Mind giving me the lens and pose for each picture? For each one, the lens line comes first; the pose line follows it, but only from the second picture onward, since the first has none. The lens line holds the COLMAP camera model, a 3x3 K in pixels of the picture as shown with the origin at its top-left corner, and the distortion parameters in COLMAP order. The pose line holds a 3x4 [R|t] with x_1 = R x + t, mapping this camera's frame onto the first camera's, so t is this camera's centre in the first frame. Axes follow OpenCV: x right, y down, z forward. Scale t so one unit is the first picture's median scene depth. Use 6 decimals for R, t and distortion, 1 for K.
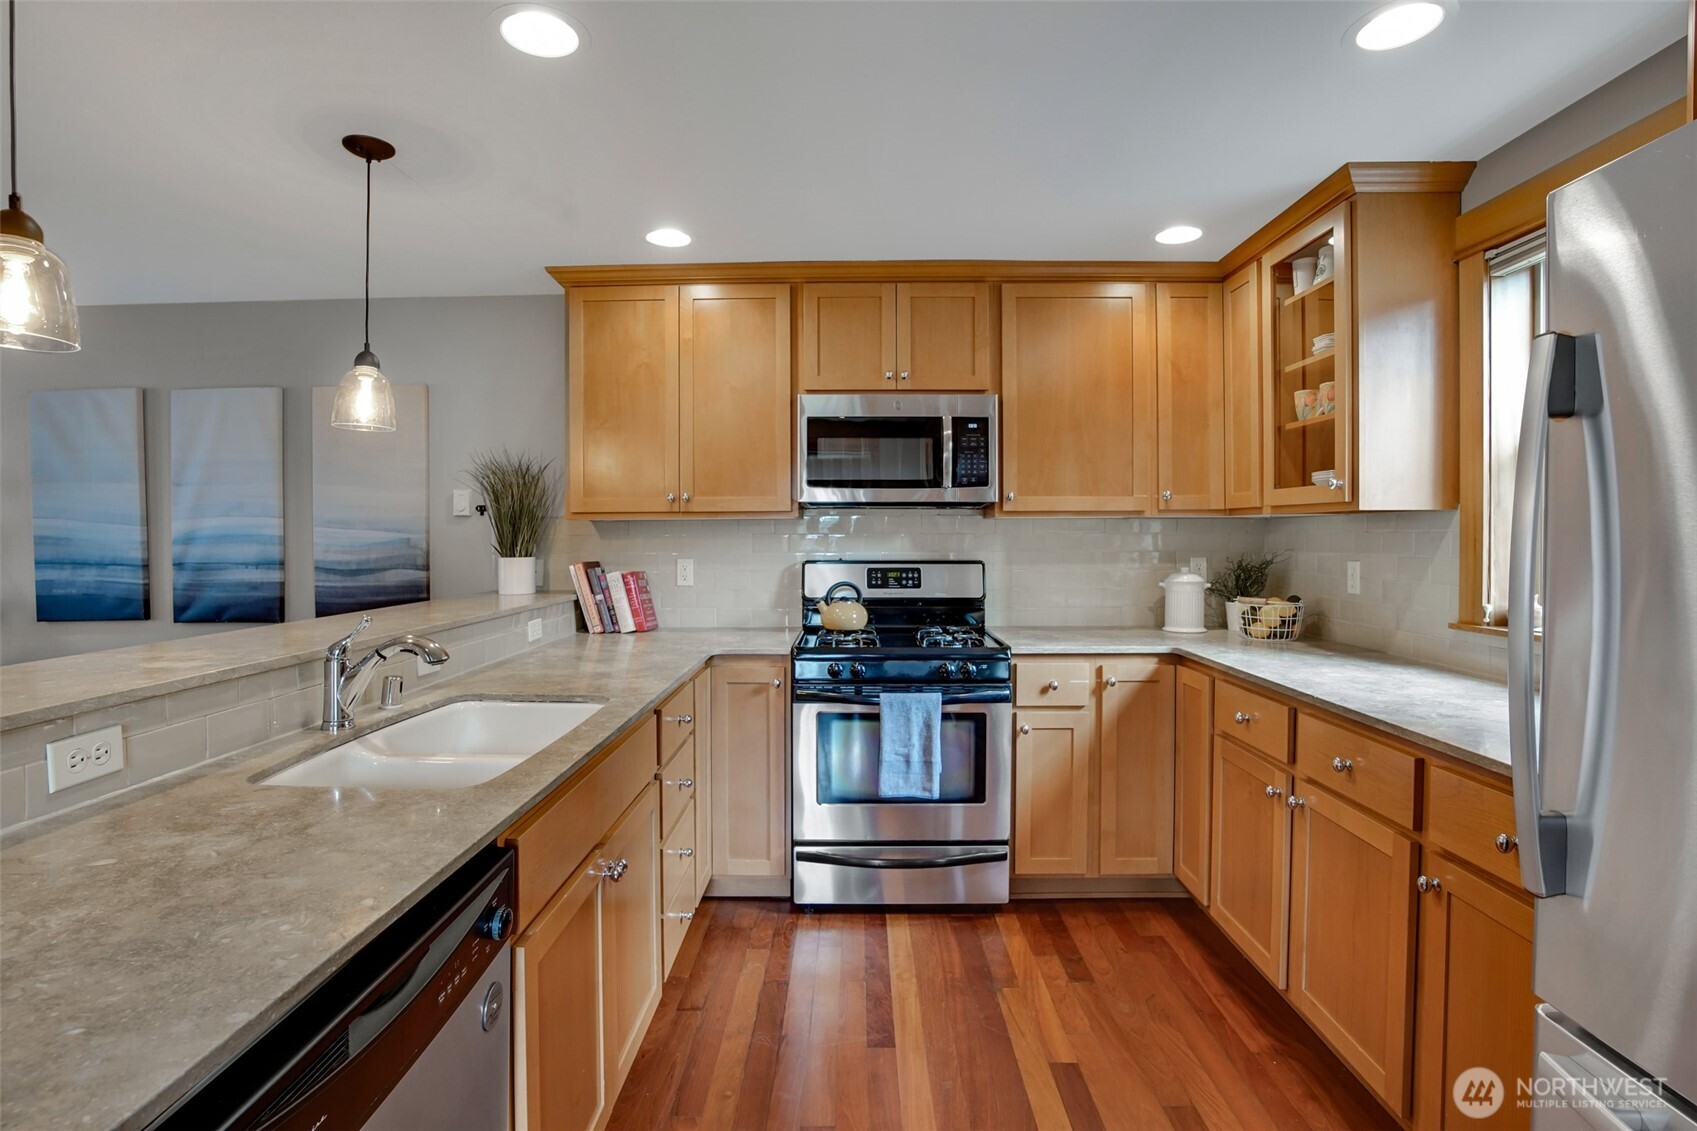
lens RADIAL K [[829.2, 0, 845.2], [0, 829.2, 544.1], [0, 0, 1]] dist [-0.059532, 0.022429]
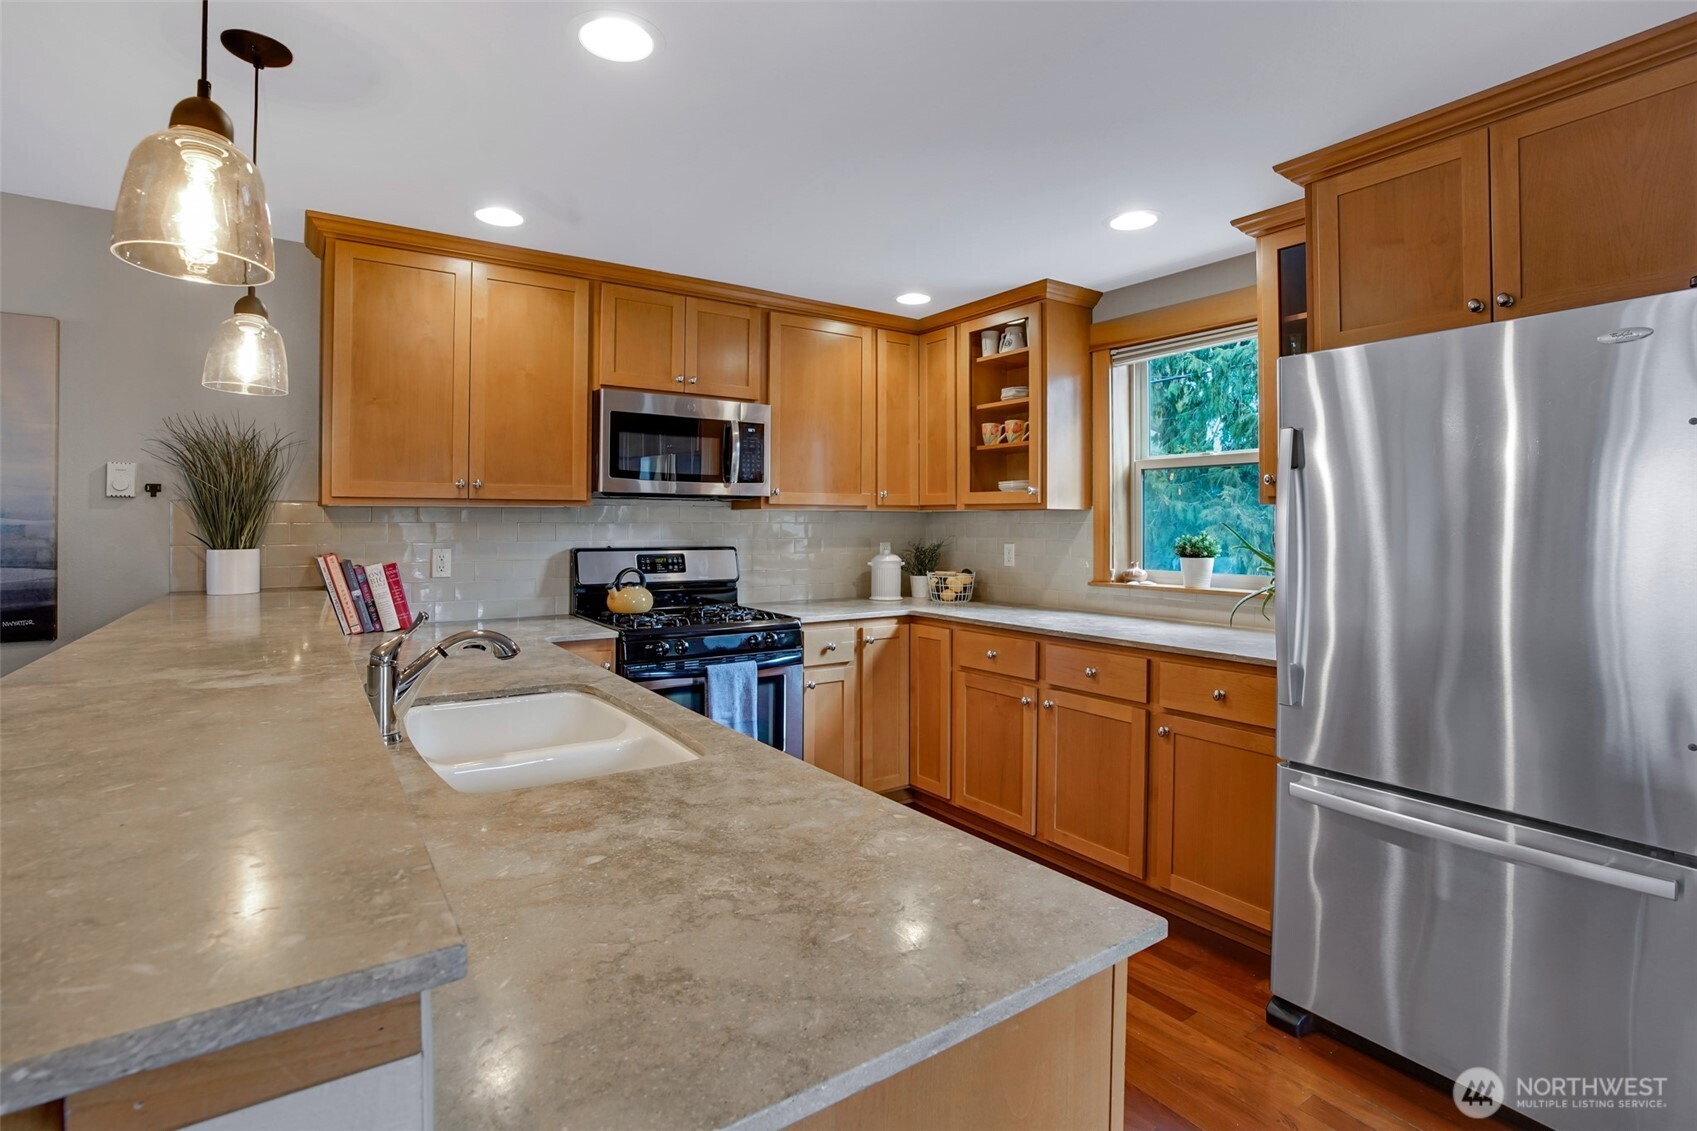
lens RADIAL K [[797.3, 0, 850.0], [0, 797.3, 518.1], [0, 0, 1]] dist [-0.054589, 0.019254]
pose [[0.814519, 0.008460, 0.580075, -0.414097], [0.002084, 0.999845, -0.017508, 0.000123], [-0.580133, 0.015469, 0.814375, 0.011267]]
